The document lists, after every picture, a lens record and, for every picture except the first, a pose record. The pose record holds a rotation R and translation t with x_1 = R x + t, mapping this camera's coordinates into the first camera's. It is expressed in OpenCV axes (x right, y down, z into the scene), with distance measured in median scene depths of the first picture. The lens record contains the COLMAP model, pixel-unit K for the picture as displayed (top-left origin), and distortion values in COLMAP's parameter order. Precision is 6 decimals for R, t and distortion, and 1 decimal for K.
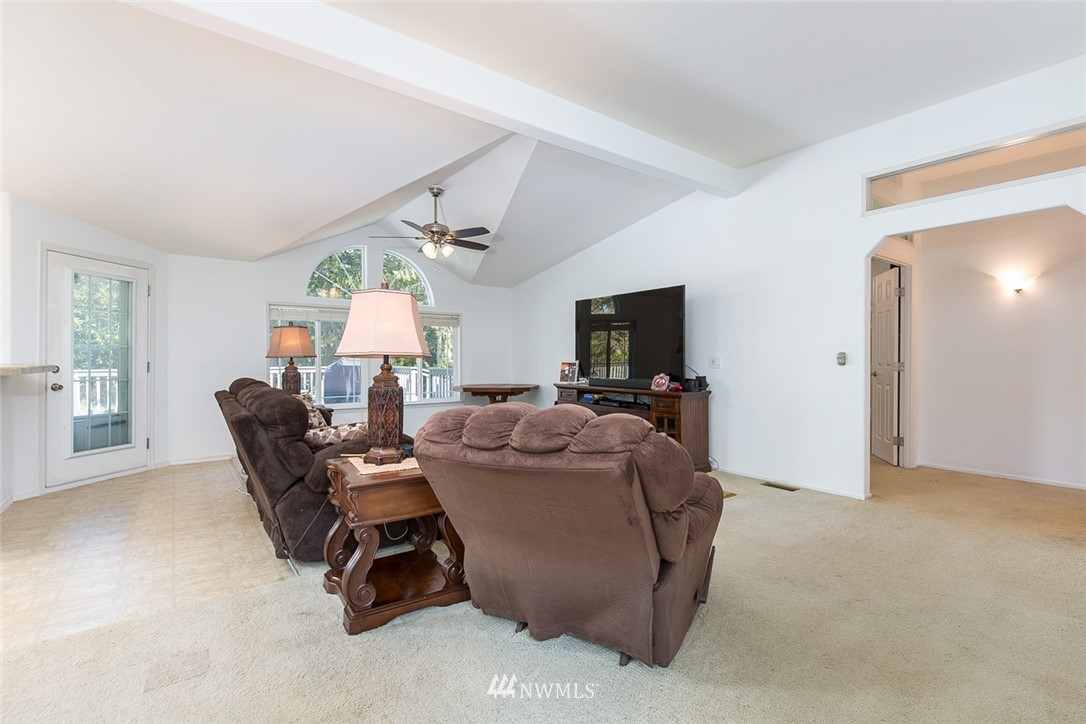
lens RADIAL K [[497.1, 0, 548.6], [0, 497.1, 359.1], [0, 0, 1]] dist [0.009332, -0.004292]
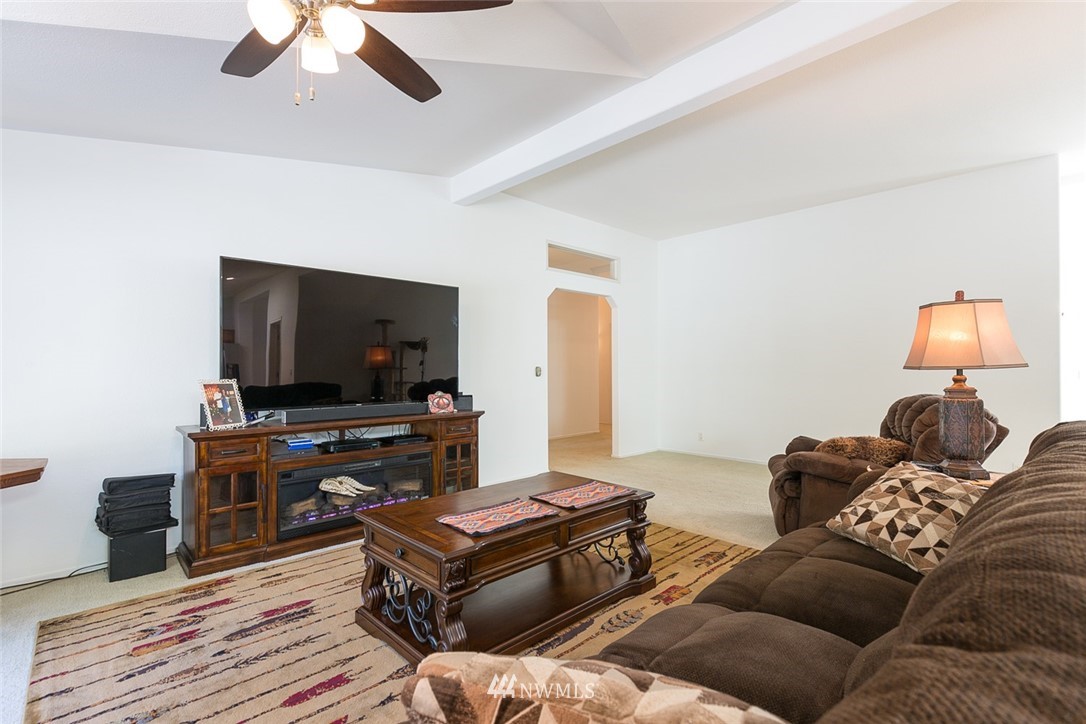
lens RADIAL K [[497.1, 0, 552.2], [0, 497.1, 364.2], [0, 0, 1]] dist [0.009332, -0.004292]
pose [[-0.143286, 0.011583, 0.989614, -0.596242], [0.008433, 0.999909, -0.010483, -0.004775], [-0.989645, 0.006843, -0.143370, 0.952359]]
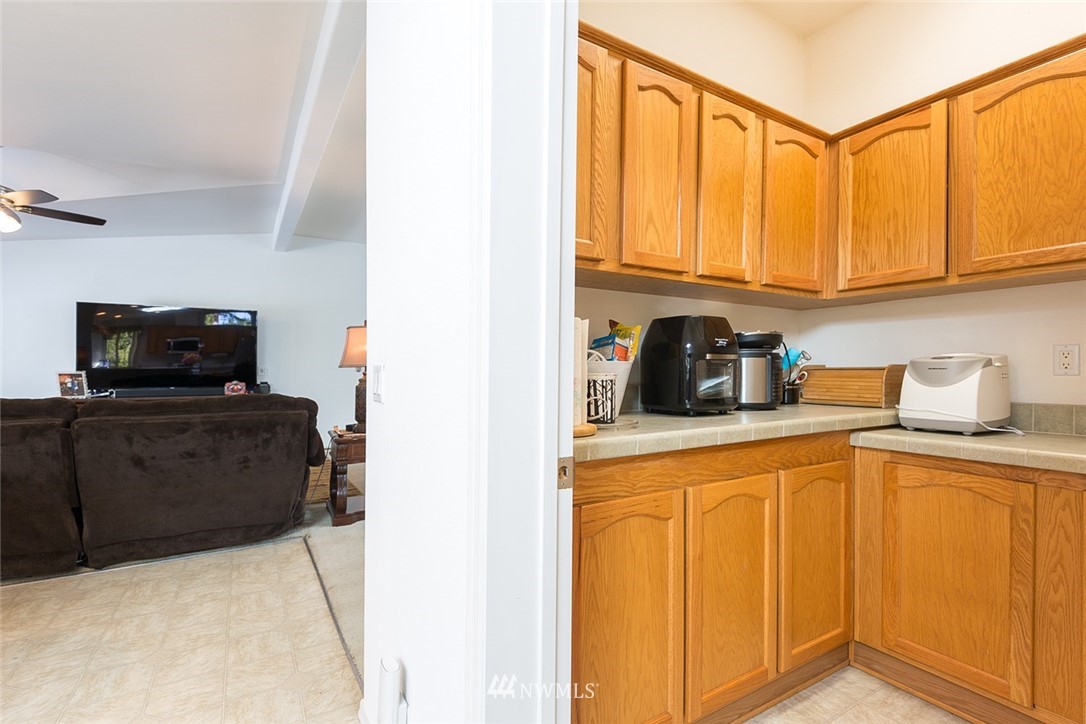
lens RADIAL K [[497.1, 0, 542.2], [0, 497.1, 366.6], [0, 0, 1]] dist [0.009332, -0.004292]
pose [[0.099769, 0.004113, 0.995002, -0.924124], [0.002960, 0.999986, -0.004431, 0.001718], [-0.995006, 0.003387, 0.099755, 0.135886]]
